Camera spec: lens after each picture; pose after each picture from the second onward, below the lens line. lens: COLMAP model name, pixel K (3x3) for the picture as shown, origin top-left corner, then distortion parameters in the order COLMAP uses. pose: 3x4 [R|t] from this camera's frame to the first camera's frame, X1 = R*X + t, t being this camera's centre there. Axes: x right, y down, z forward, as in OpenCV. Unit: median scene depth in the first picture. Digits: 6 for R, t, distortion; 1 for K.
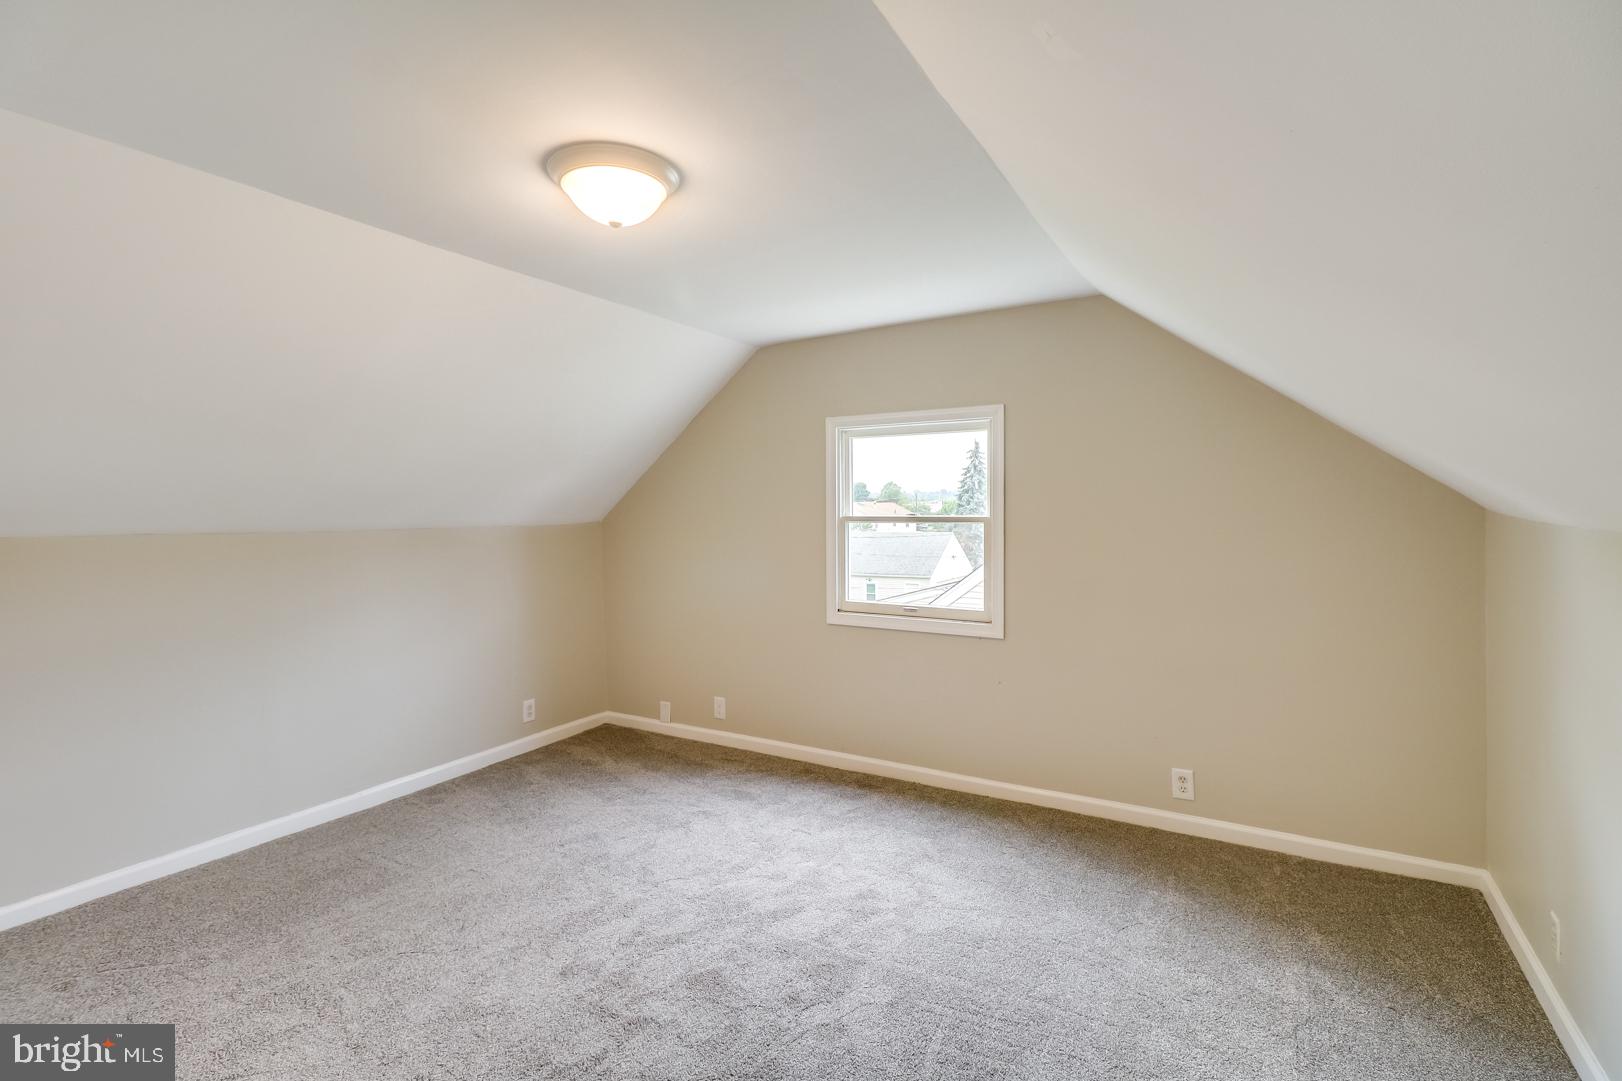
lens RADIAL K [[735.7, 0, 807.9], [0, 735.7, 517.0], [0, 0, 1]] dist [0.018960, -0.013245]
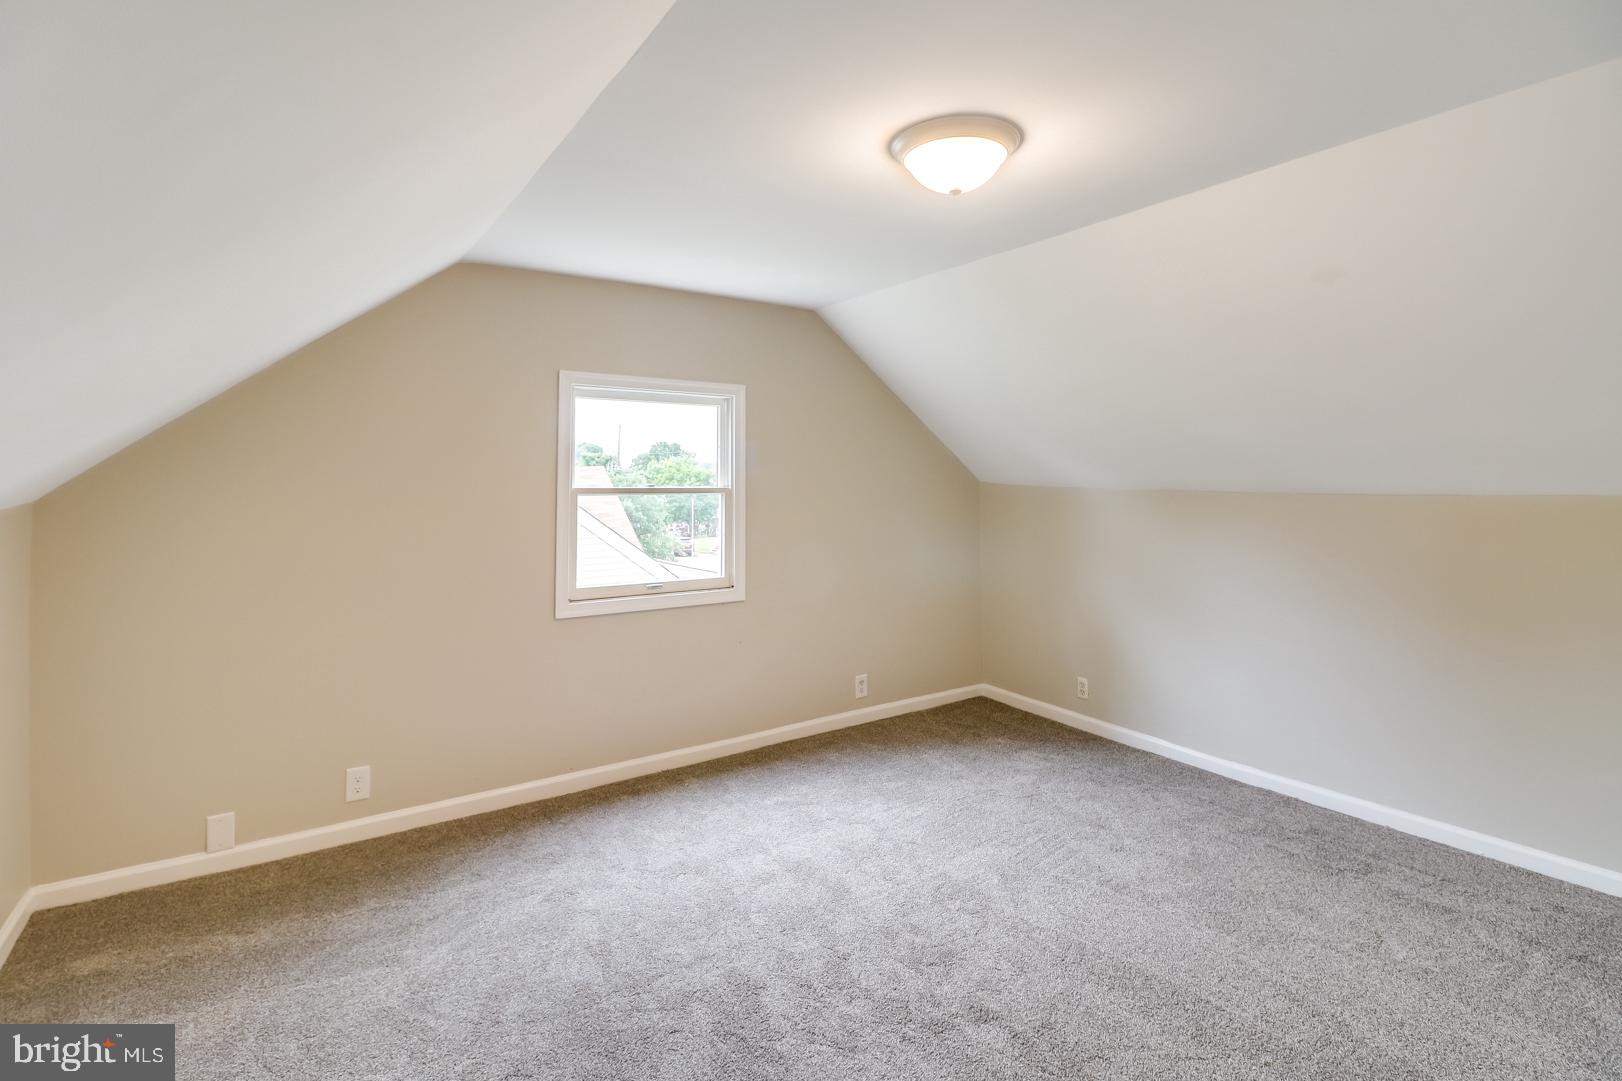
lens RADIAL K [[782.0, 0, 811.1], [0, 782.0, 439.6], [0, 0, 1]] dist [0.002010, -0.016238]
pose [[0.414708, 0.053635, 0.908373, -0.727644], [0.008326, 0.997996, -0.062728, 0.002703], [-0.909916, 0.033577, 0.413430, 0.415460]]
